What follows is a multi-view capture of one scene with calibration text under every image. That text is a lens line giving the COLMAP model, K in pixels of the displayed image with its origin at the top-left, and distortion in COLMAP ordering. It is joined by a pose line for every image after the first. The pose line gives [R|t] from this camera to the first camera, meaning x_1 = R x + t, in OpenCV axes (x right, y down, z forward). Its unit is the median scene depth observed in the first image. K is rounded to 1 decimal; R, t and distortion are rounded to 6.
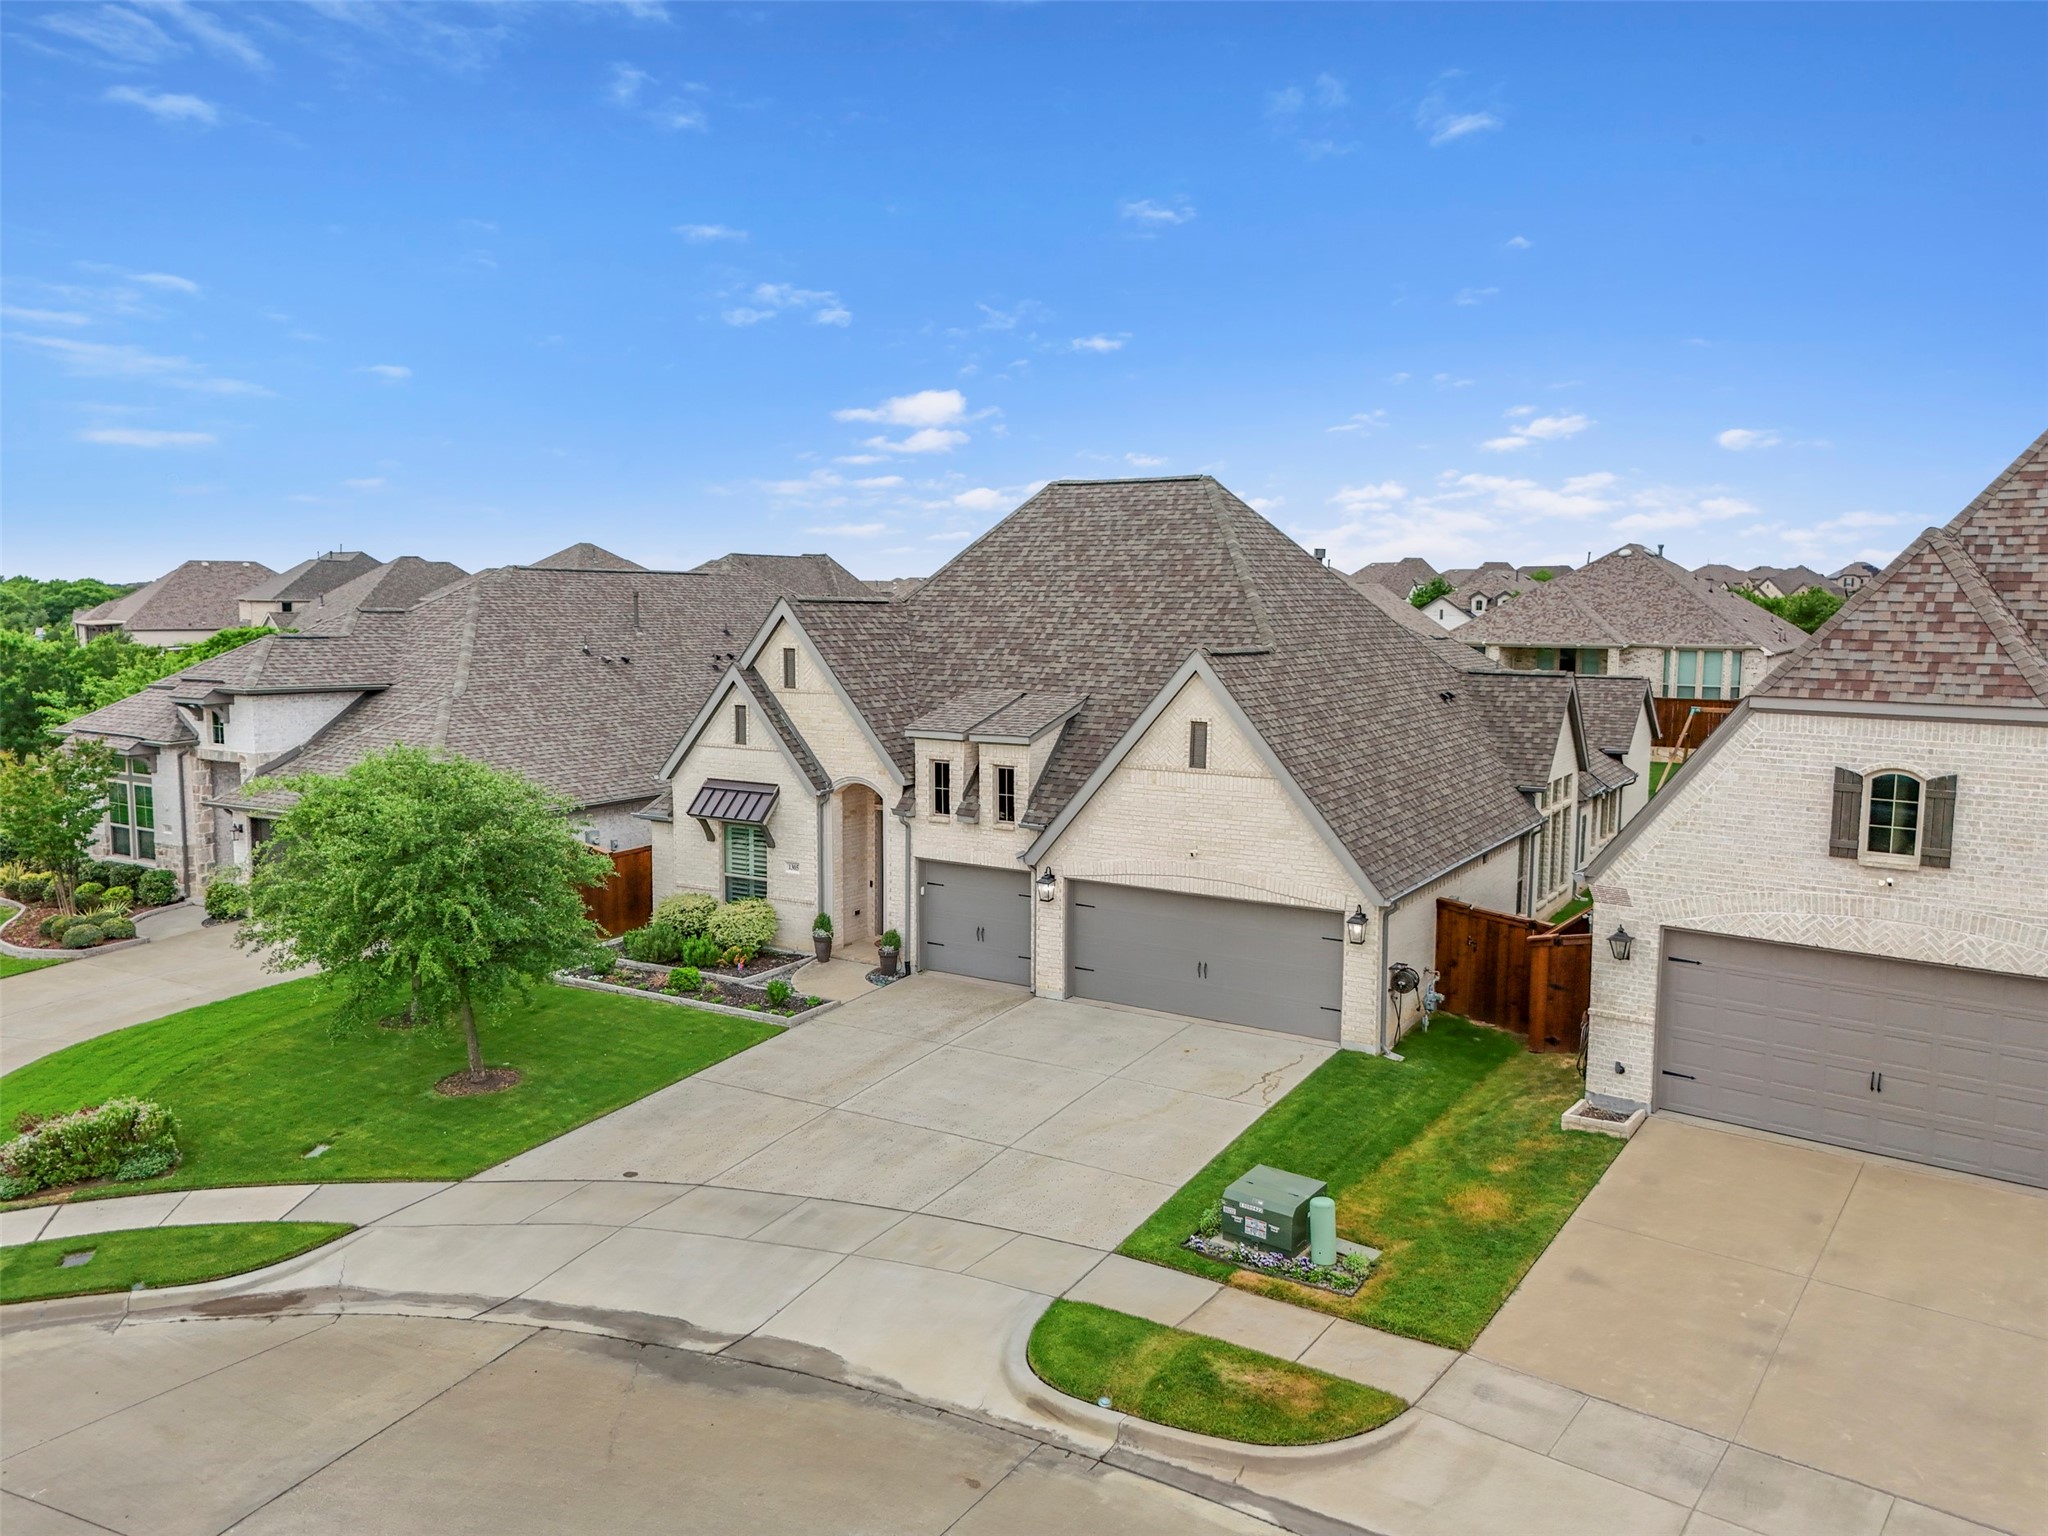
lens RADIAL K [[1517.6, 0, 1009.2], [0, 1517.6, 763.9], [0, 0, 1]] dist [0.049390, -0.007403]
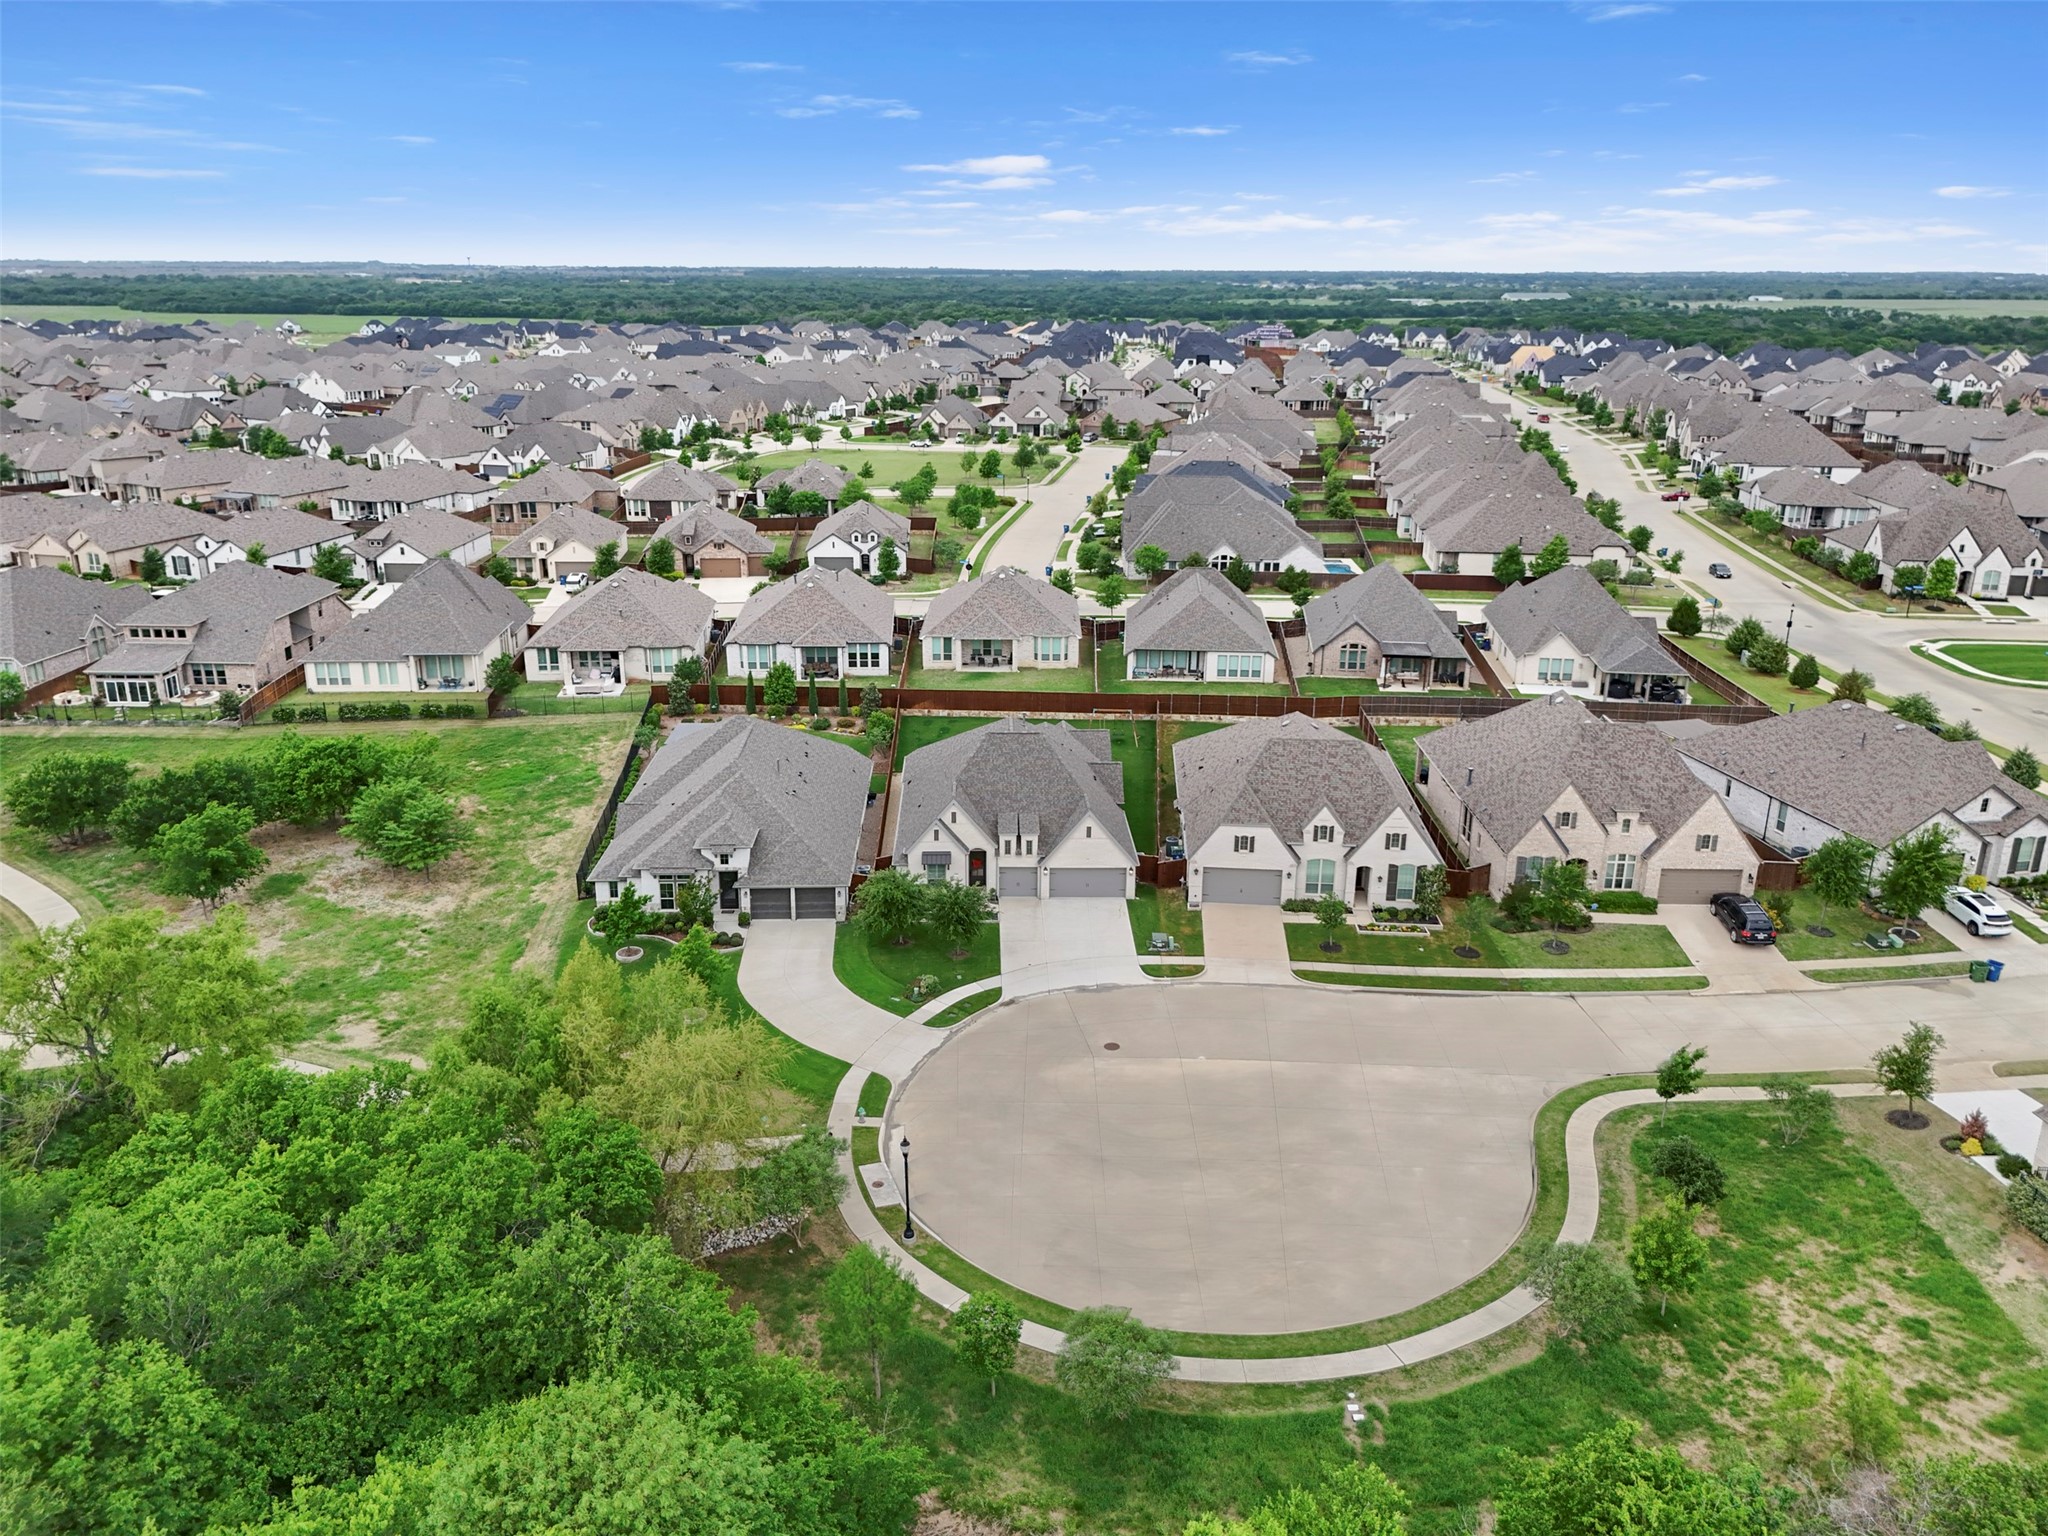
lens RADIAL K [[1517.6, 0, 1009.2], [0, 1517.6, 763.9], [0, 0, 1]] dist [0.049390, -0.007403]
pose [[0.840874, -0.167996, 0.514498, -1.859358], [0.061080, 0.973990, 0.218204, -0.960765], [-0.537773, -0.152056, 0.829264, -1.932958]]
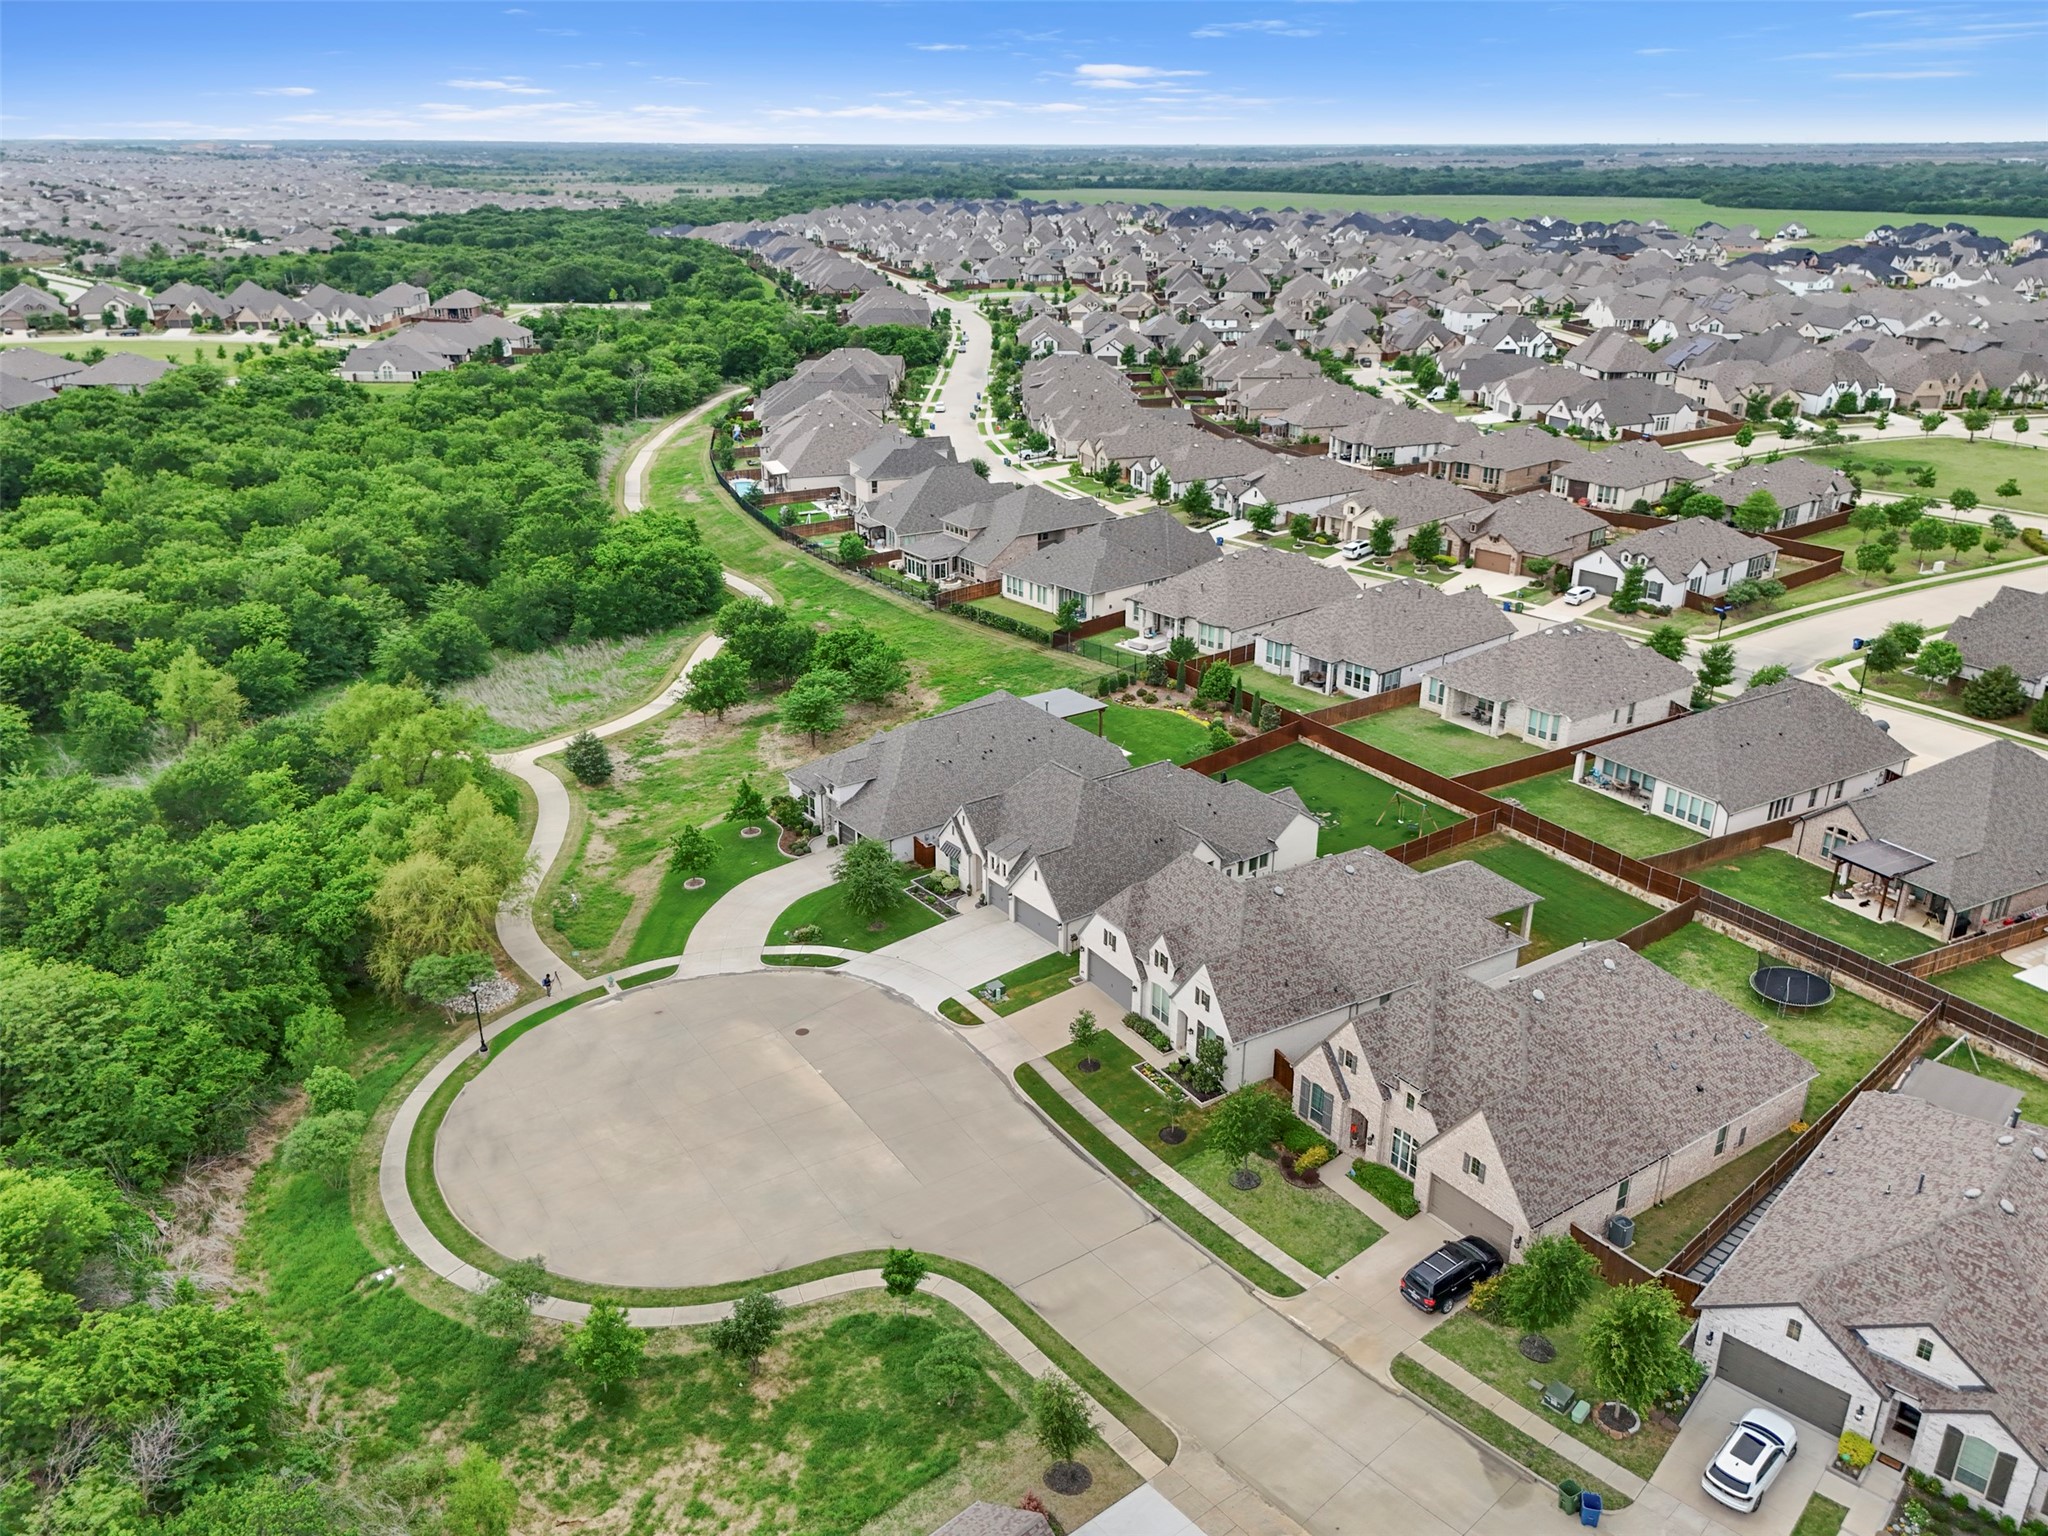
lens RADIAL K [[1517.6, 0, 1009.2], [0, 1517.6, 763.9], [0, 0, 1]] dist [0.049390, -0.007403]
pose [[0.929967, 0.131066, -0.343485, 1.316564], [-0.035730, 0.962092, 0.270376, -1.302638], [0.365902, -0.239168, 0.899397, -2.459757]]
